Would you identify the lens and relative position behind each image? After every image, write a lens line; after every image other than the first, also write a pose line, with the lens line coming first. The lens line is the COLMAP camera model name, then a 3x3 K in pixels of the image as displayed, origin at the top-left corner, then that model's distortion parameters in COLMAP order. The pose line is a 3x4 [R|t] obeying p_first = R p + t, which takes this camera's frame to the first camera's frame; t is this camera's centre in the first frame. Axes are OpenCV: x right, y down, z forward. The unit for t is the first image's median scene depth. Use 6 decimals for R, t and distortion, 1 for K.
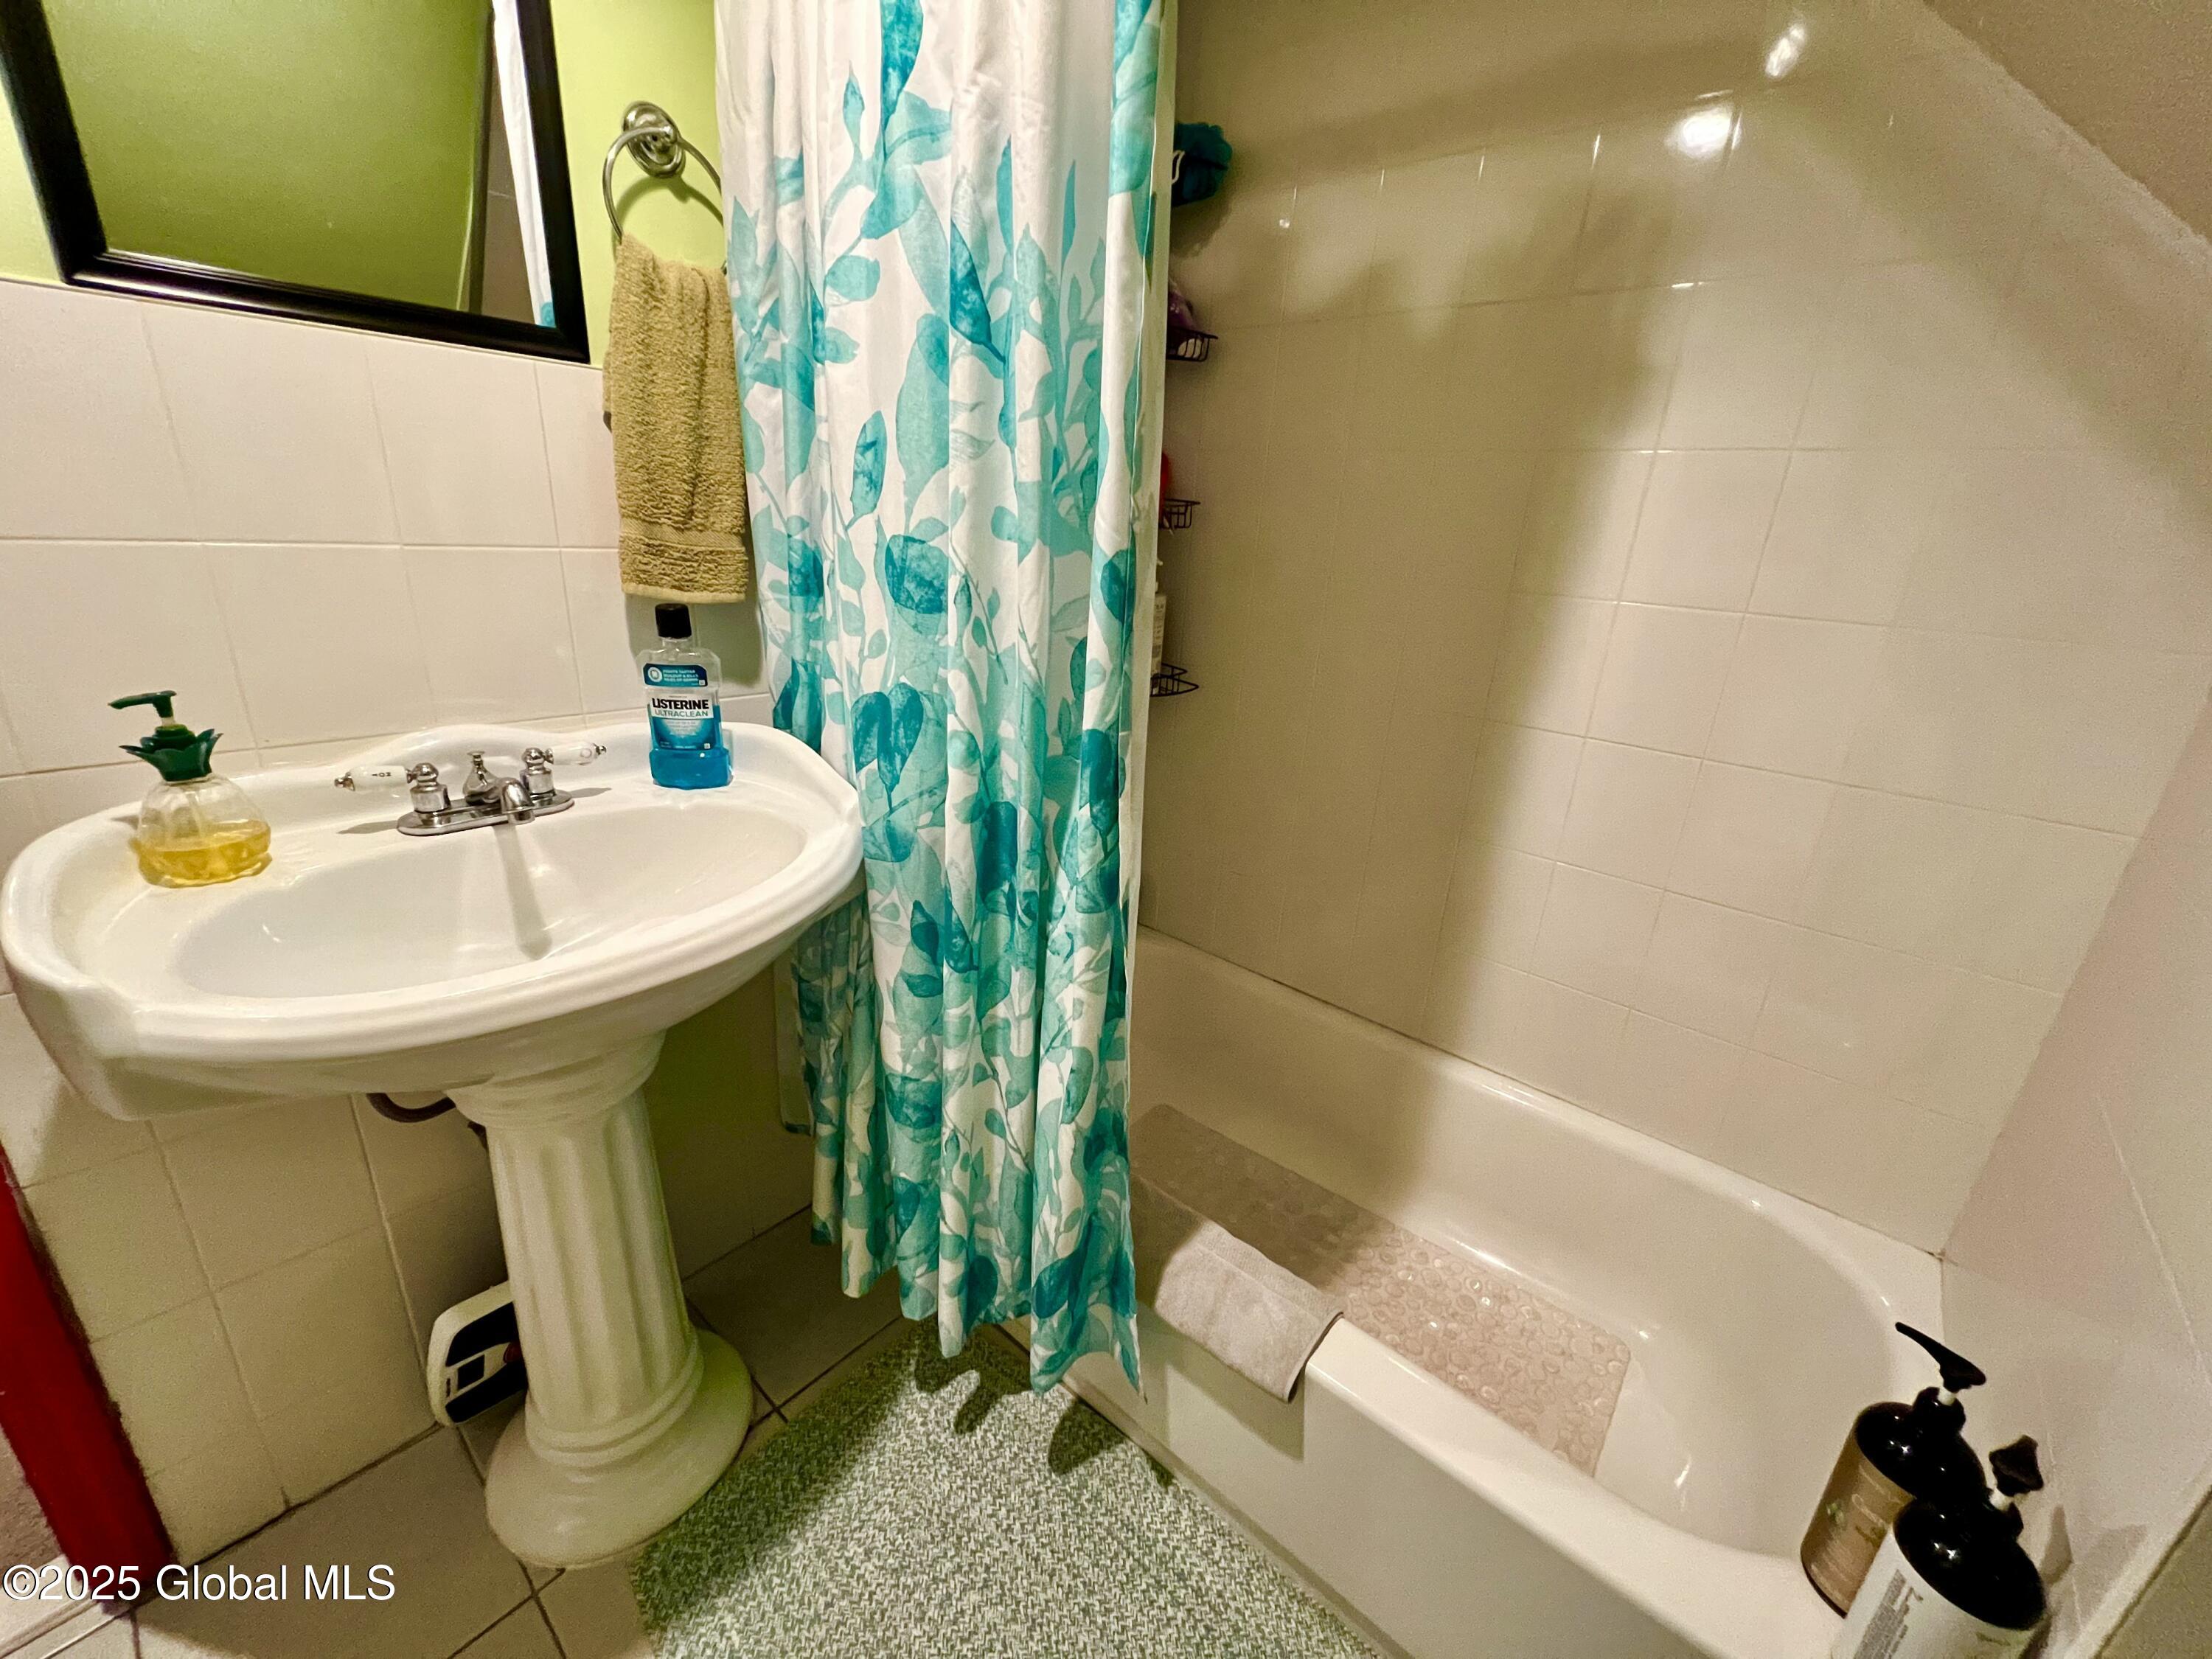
lens RADIAL K [[884.4, 0, 1099.4], [0, 884.4, 828.5], [0, 0, 1]] dist [-0.004619, 0.000103]
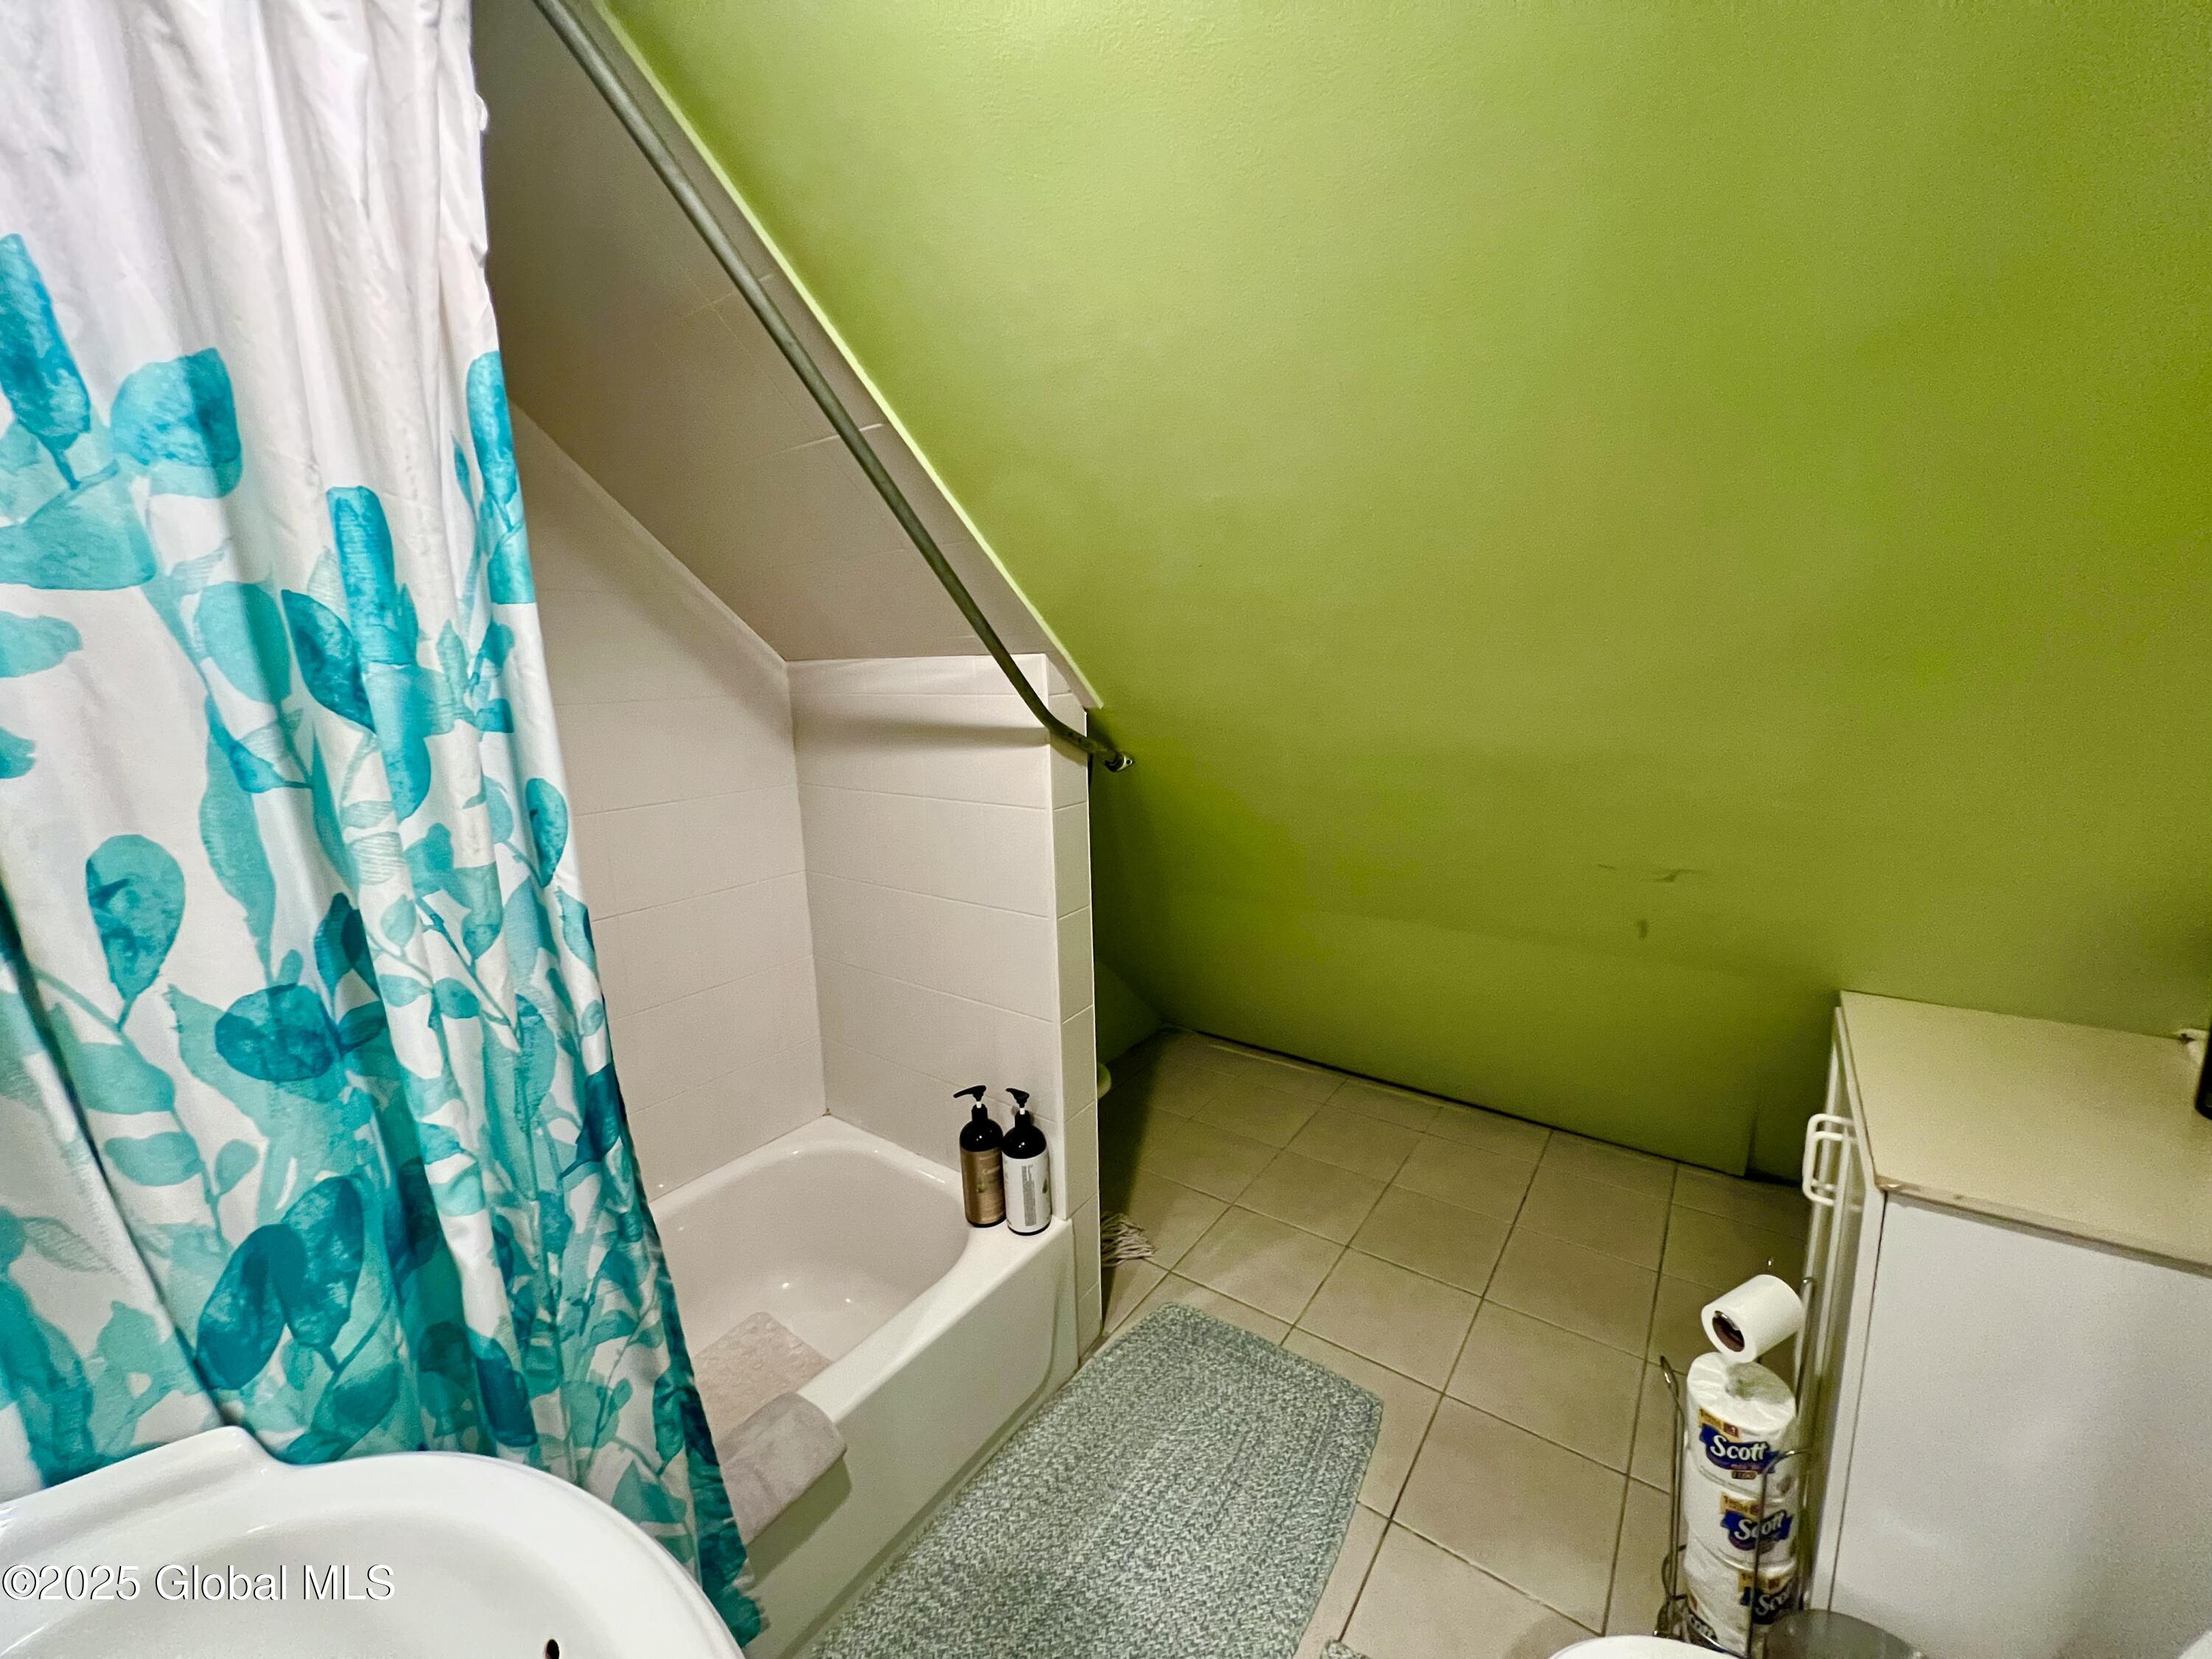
lens RADIAL K [[884.4, 0, 1104.0], [0, 884.4, 836.5], [0, 0, 1]] dist [-0.004619, 0.000103]
pose [[-0.092783, -0.246858, 0.964600, -0.874768], [0.354529, 0.897095, 0.263684, -0.370835], [-0.930430, 0.366444, 0.004283, 0.331112]]
